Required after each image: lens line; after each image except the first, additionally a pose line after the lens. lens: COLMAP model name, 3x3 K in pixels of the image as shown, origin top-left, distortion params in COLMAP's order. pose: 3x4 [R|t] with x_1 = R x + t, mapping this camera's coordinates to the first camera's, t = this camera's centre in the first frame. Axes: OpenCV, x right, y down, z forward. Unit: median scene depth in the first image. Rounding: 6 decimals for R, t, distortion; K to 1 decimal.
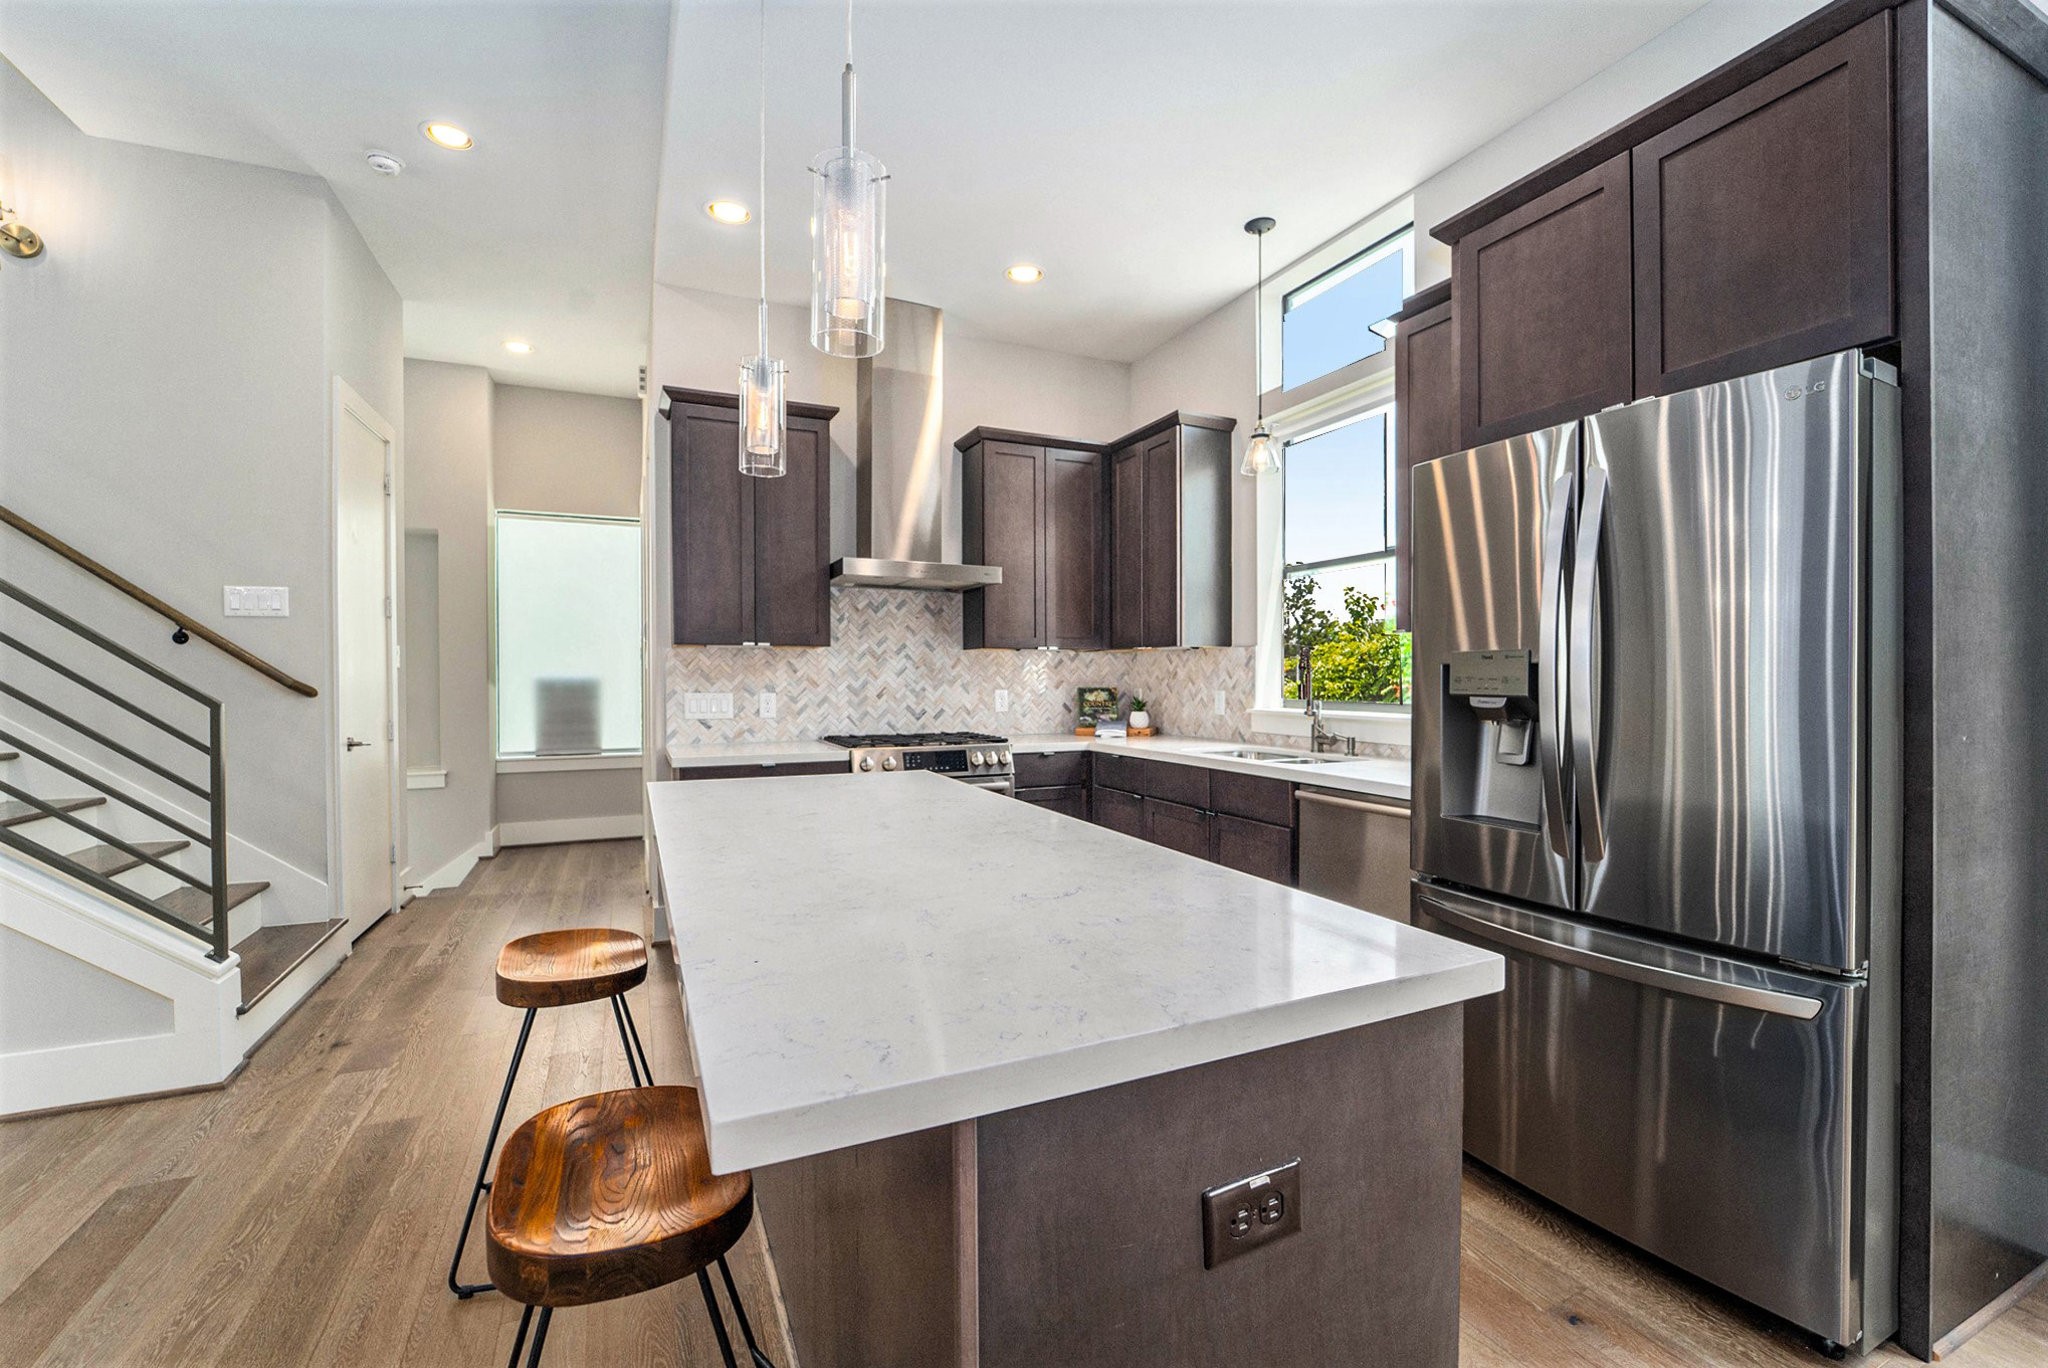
lens RADIAL K [[851.5, 0, 1037.1], [0, 851.5, 687.4], [0, 0, 1]] dist [-0.030354, 0.000160]
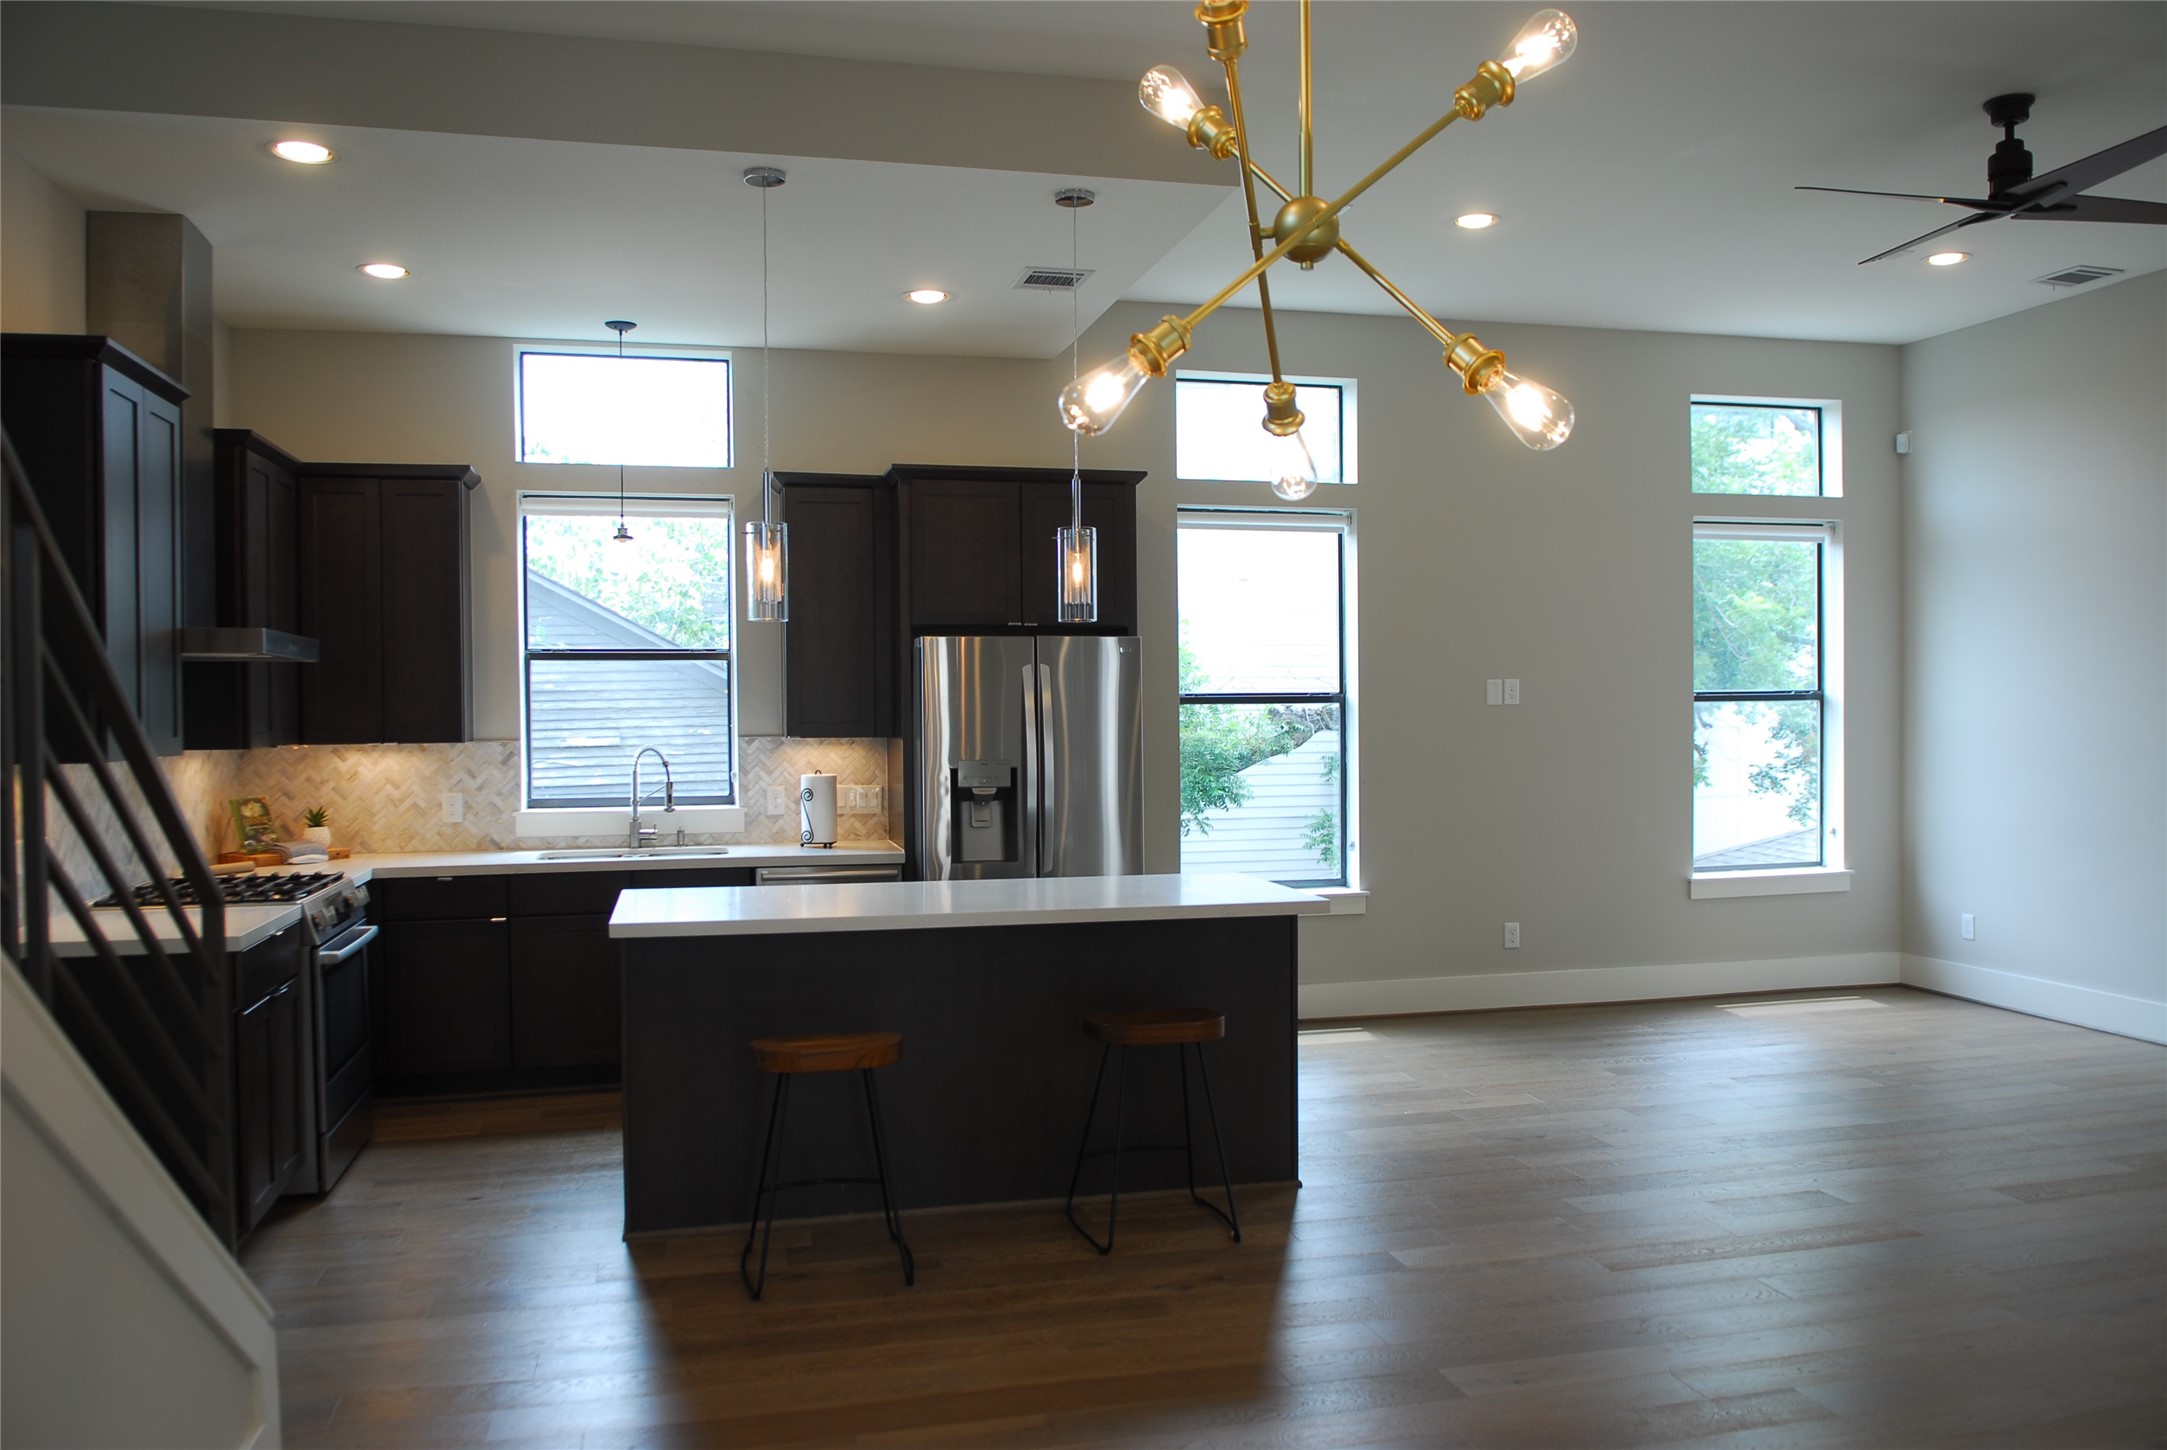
lens RADIAL K [[1601.4, 0, 1083.5], [0, 1601.4, 725.0], [0, 0, 1]] dist [0.004199, 0.000716]
pose [[0.205623, -0.009959, 0.978581, -1.210429], [0.018419, 0.999810, 0.006304, -0.061944], [-0.978458, 0.016728, 0.205768, 0.069250]]
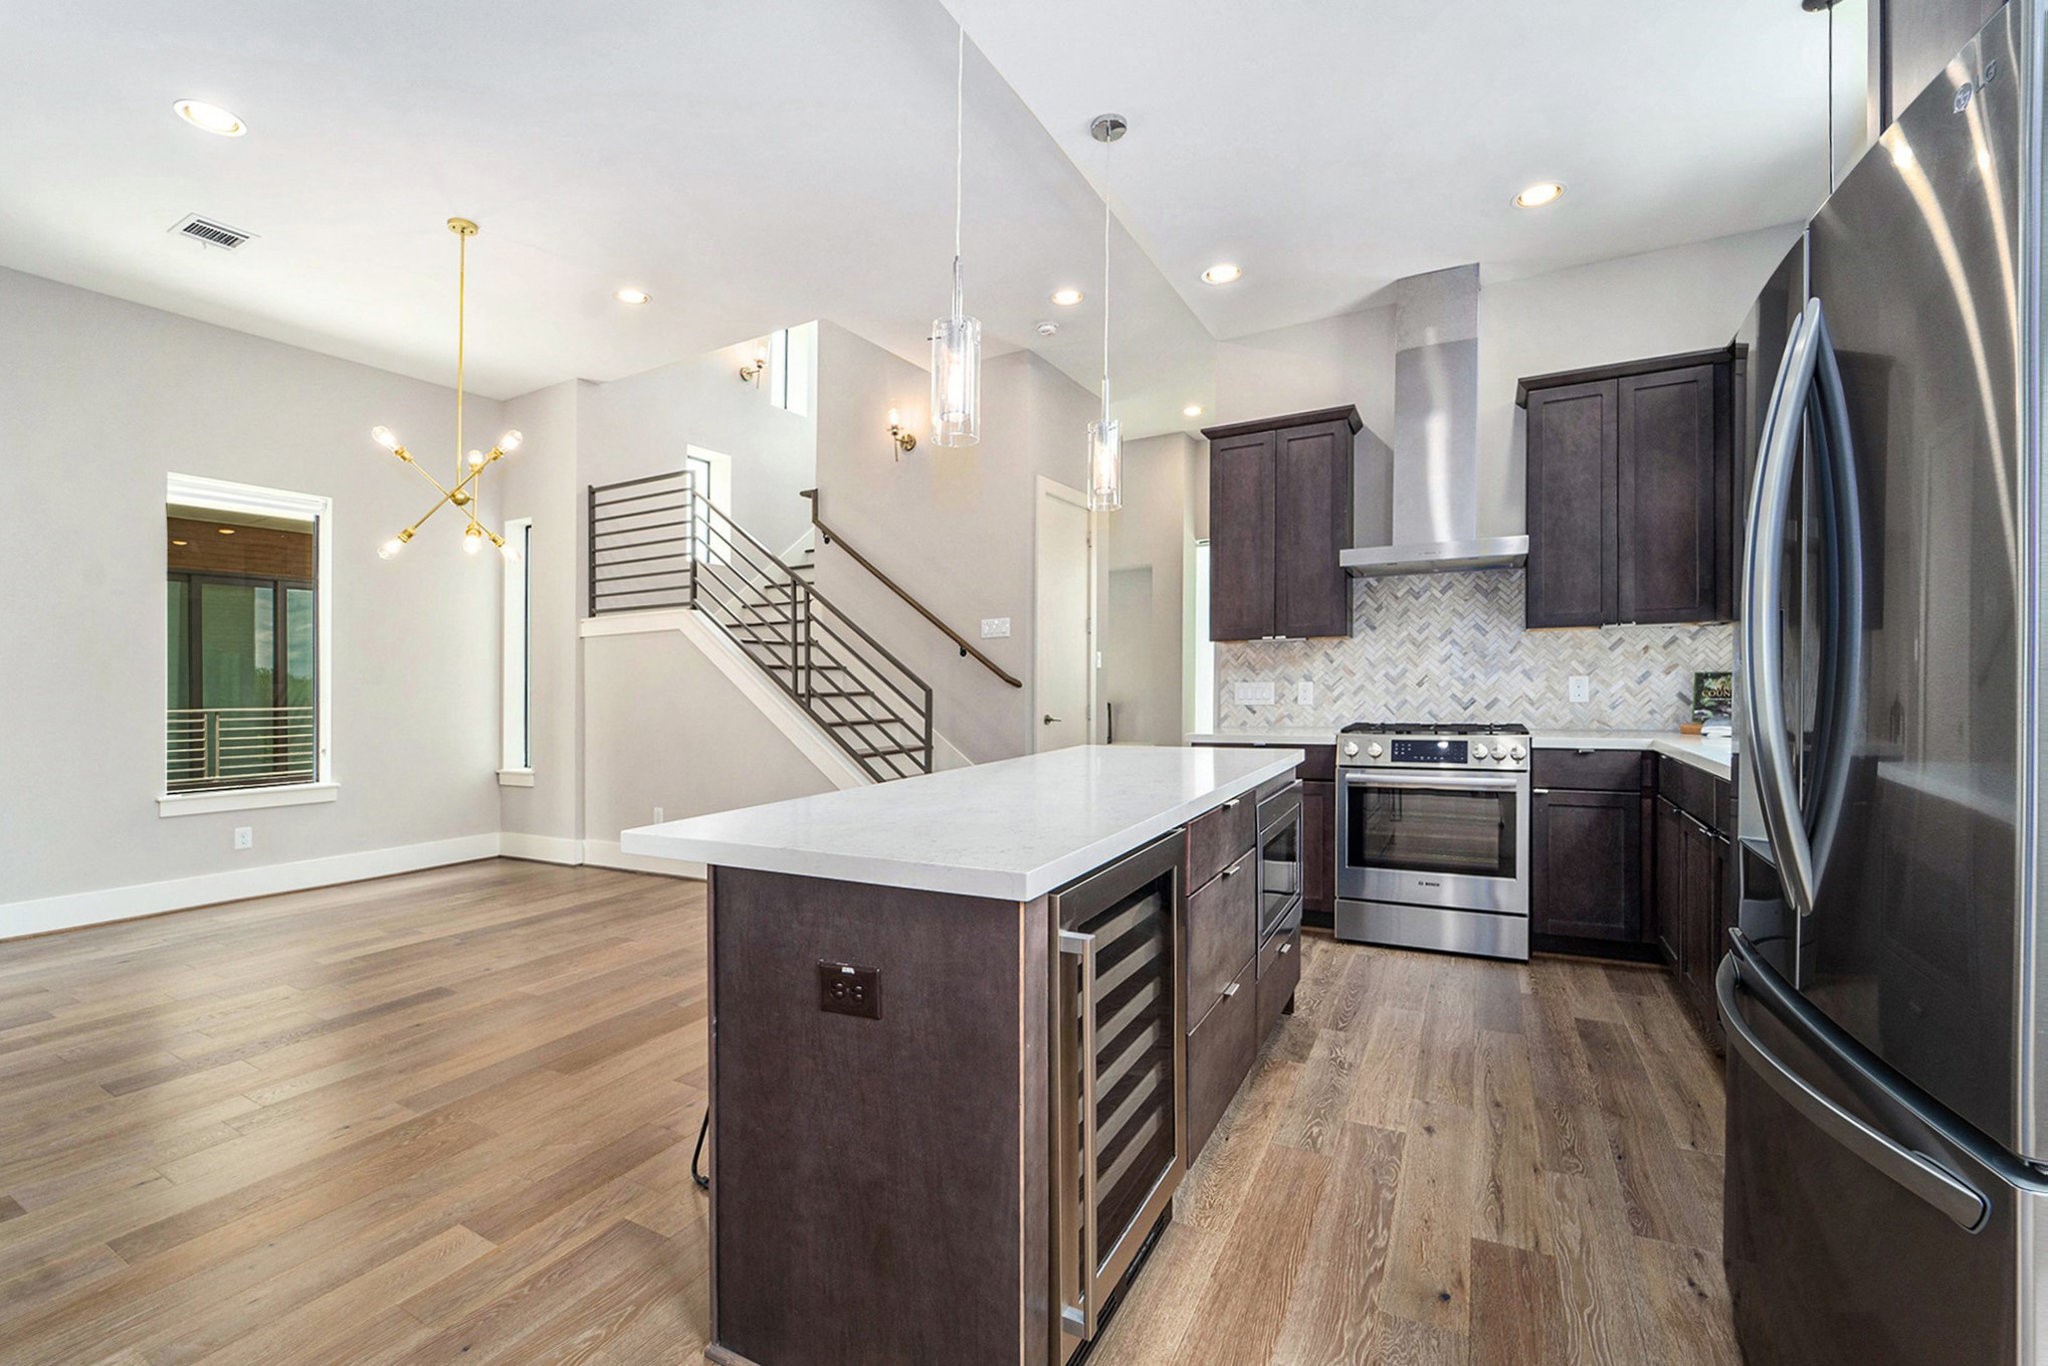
lens RADIAL K [[861.7, 0, 1035.2], [0, 861.7, 712.9], [0, 0, 1]] dist [-0.020642, -0.000072]
pose [[0.594678, 0.018523, -0.803751, 0.353815], [0.008378, 0.999537, 0.029235, 0.010834], [0.803920, -0.024119, 0.594248, 0.063233]]
